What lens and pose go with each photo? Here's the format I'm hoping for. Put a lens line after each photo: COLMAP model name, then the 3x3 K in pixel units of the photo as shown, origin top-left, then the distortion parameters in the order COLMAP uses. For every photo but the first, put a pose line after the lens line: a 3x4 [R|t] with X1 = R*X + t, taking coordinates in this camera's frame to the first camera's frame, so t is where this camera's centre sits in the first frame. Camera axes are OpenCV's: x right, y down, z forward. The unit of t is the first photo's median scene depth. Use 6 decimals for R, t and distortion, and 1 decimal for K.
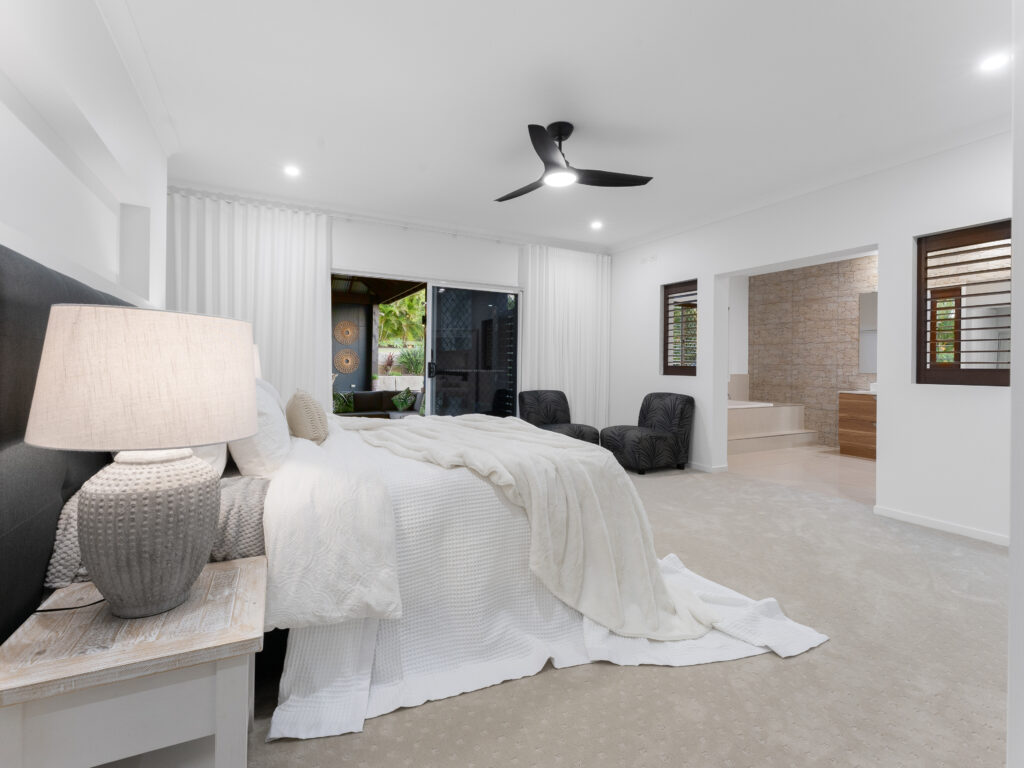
lens RADIAL K [[467.9, 0, 506.8], [0, 467.9, 366.1], [0, 0, 1]] dist [-0.000266, 0.000045]
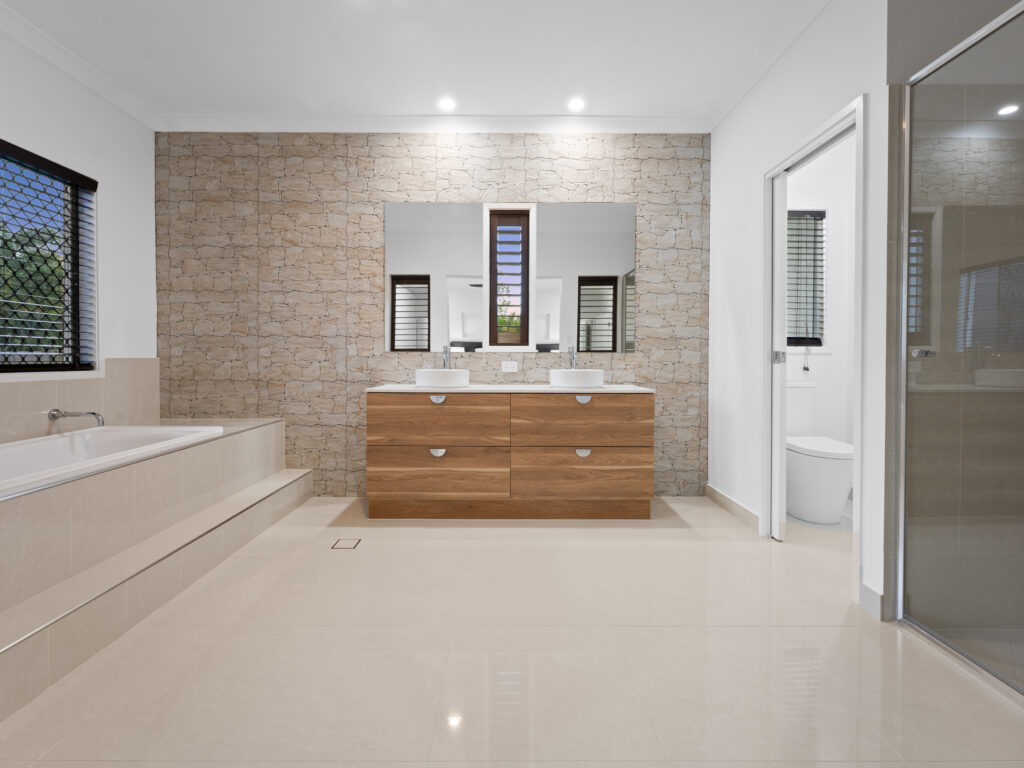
lens RADIAL K [[467.9, 0, 506.8], [0, 467.9, 366.1], [0, 0, 1]] dist [-0.000266, 0.000045]
pose [[0.451867, -0.022608, 0.891799, 0.306754], [0.003695, 0.999718, 0.023472, 0.017627], [-0.892078, -0.007311, 0.451823, 0.573529]]
